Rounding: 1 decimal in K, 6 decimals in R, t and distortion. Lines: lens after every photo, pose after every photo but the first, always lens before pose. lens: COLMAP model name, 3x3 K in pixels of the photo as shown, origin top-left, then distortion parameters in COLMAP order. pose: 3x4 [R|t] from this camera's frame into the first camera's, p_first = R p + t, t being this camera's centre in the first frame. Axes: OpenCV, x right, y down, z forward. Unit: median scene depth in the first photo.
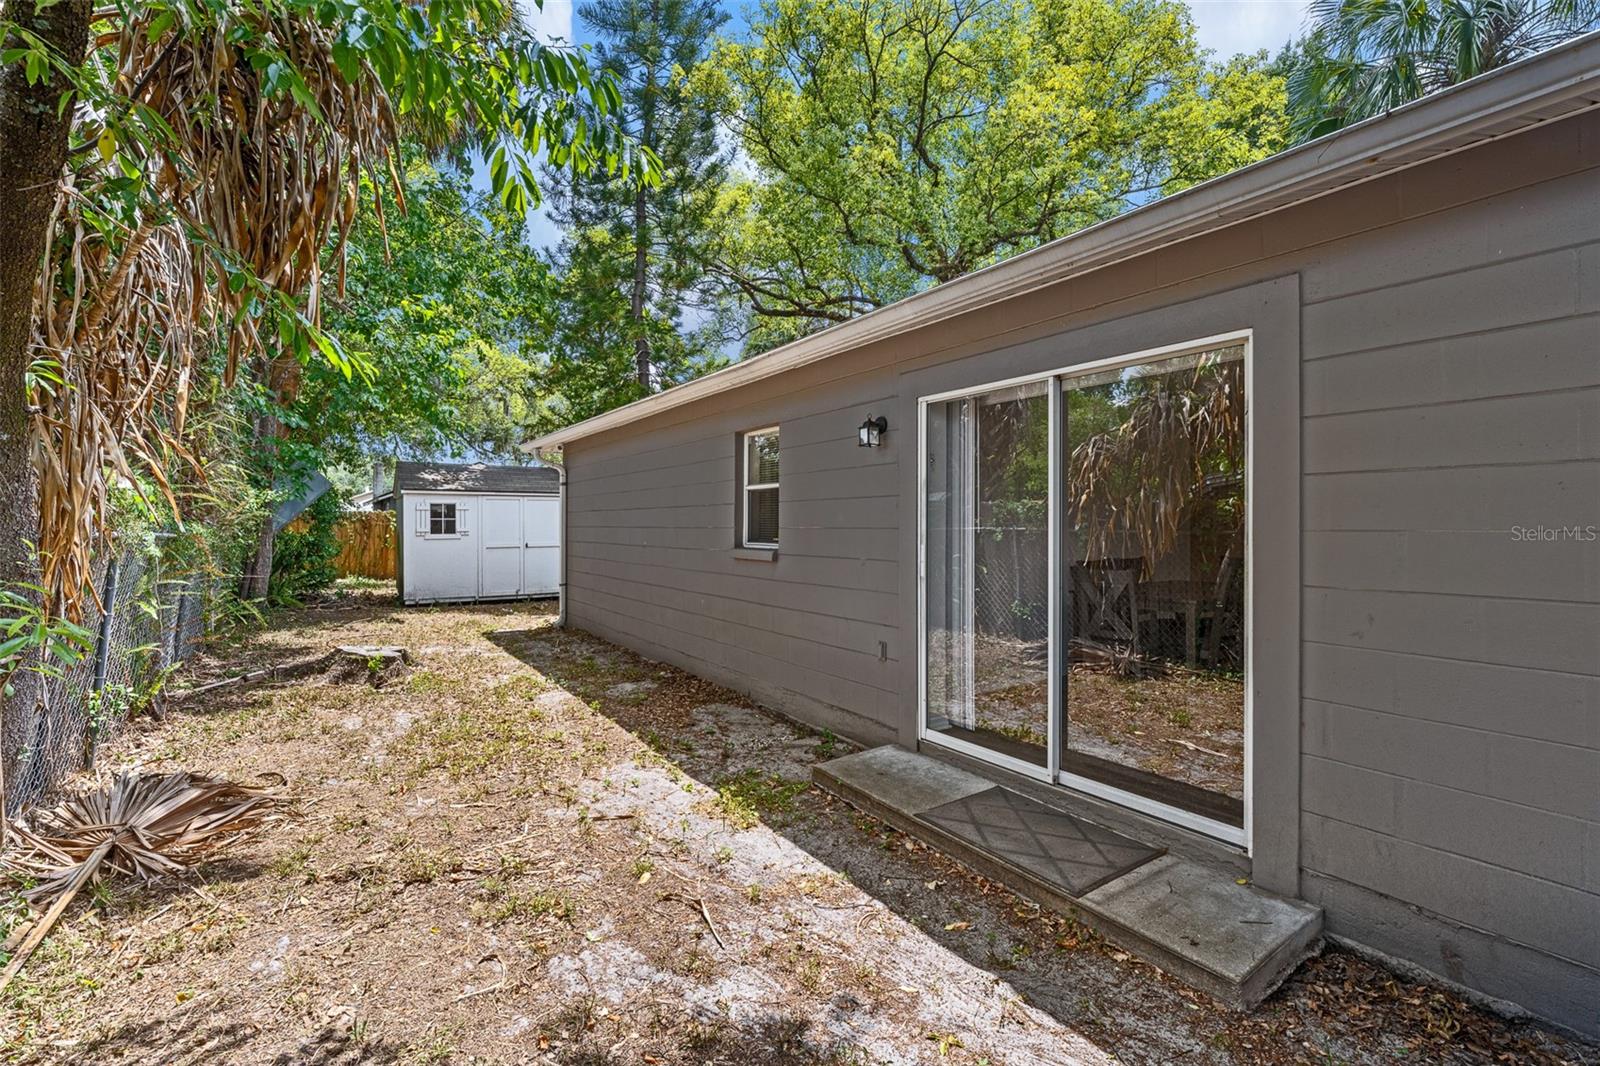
lens RADIAL K [[721.7, 0, 800.3], [0, 721.7, 527.8], [0, 0, 1]] dist [-0.000088, 0.000000]
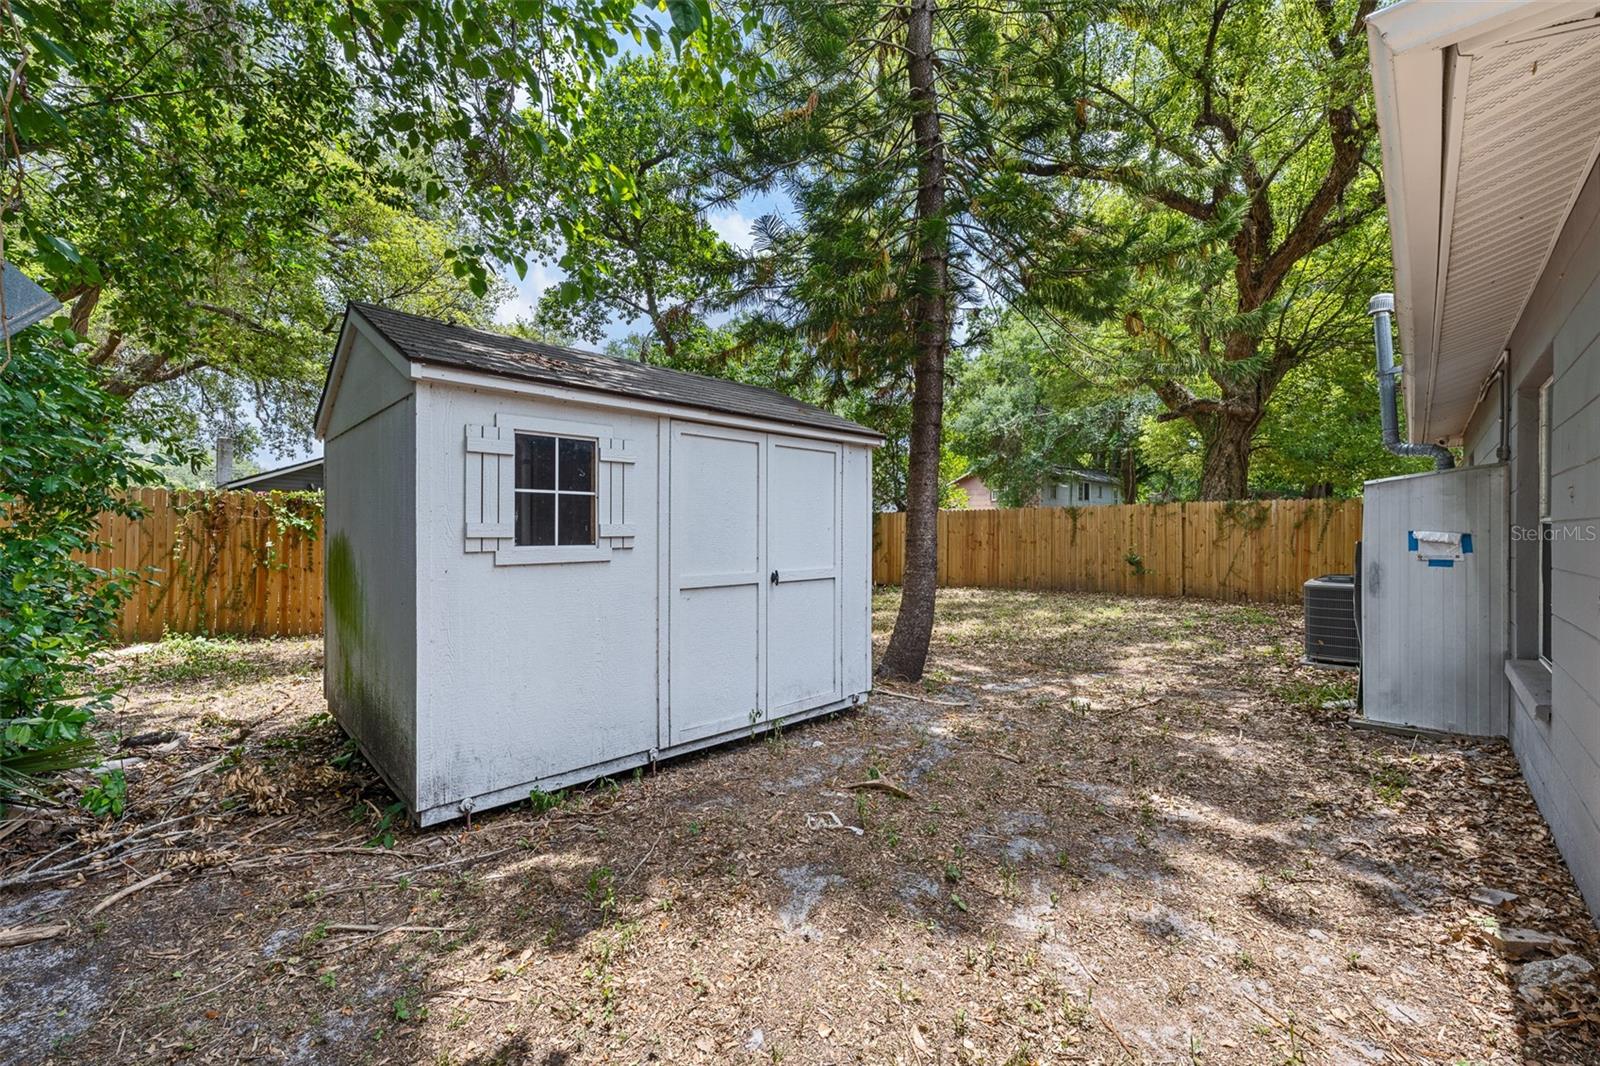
lens RADIAL K [[640.8, 0, 800.7], [0, 640.8, 534.9], [0, 0, 1]] dist [-0.000232, 0.000121]
pose [[0.977324, 0.009938, 0.211516, -0.451935], [-0.009352, 0.999949, -0.003771, 0.005070], [-0.211543, 0.001708, 0.977367, 0.730220]]
